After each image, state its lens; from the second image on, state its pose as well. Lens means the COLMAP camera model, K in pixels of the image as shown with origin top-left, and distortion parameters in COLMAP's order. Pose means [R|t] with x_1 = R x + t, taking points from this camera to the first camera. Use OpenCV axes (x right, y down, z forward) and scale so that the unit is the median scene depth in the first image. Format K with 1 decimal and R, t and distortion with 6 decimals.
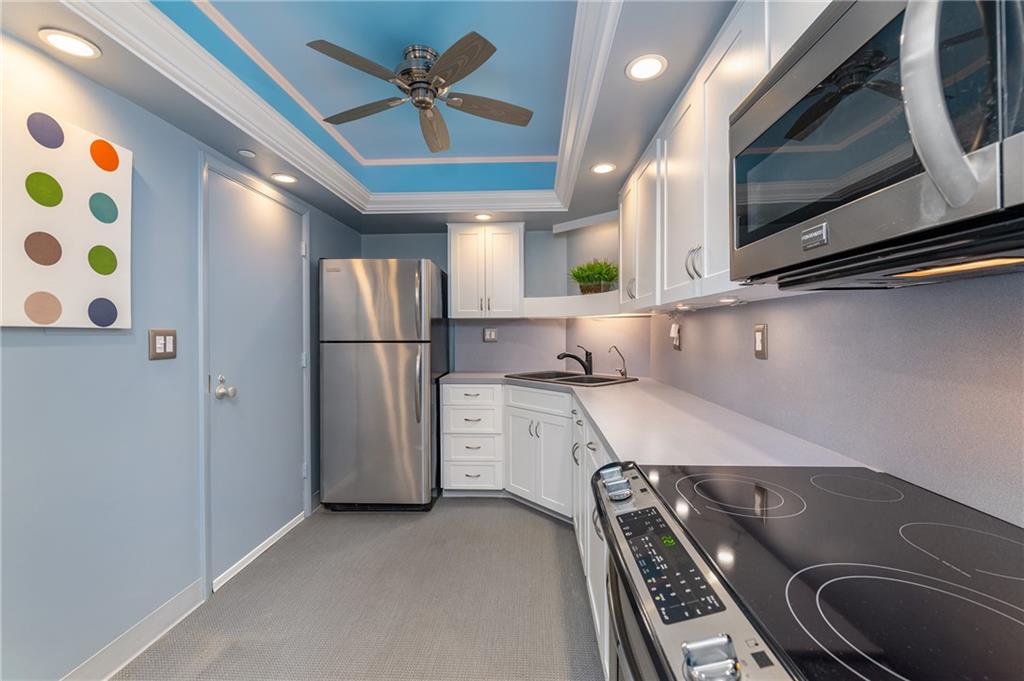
lens RADIAL K [[414.0, 0, 511.7], [0, 414.0, 335.2], [0, 0, 1]] dist [0.000333, 0.000043]
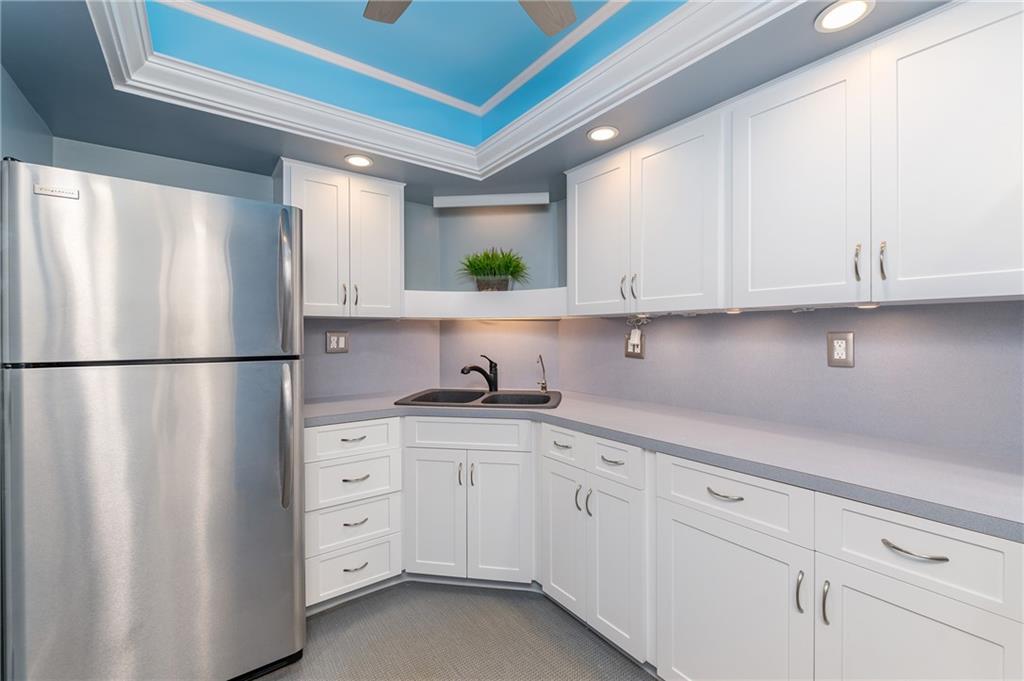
lens RADIAL K [[420.0, 0, 510.6], [0, 420.0, 335.7], [0, 0, 1]] dist [-0.000879, -0.000246]
pose [[0.778407, -0.001805, 0.627757, -0.297111], [0.008081, 0.999942, -0.007145, -0.005020], [-0.627707, 0.010635, 0.778377, 0.343442]]
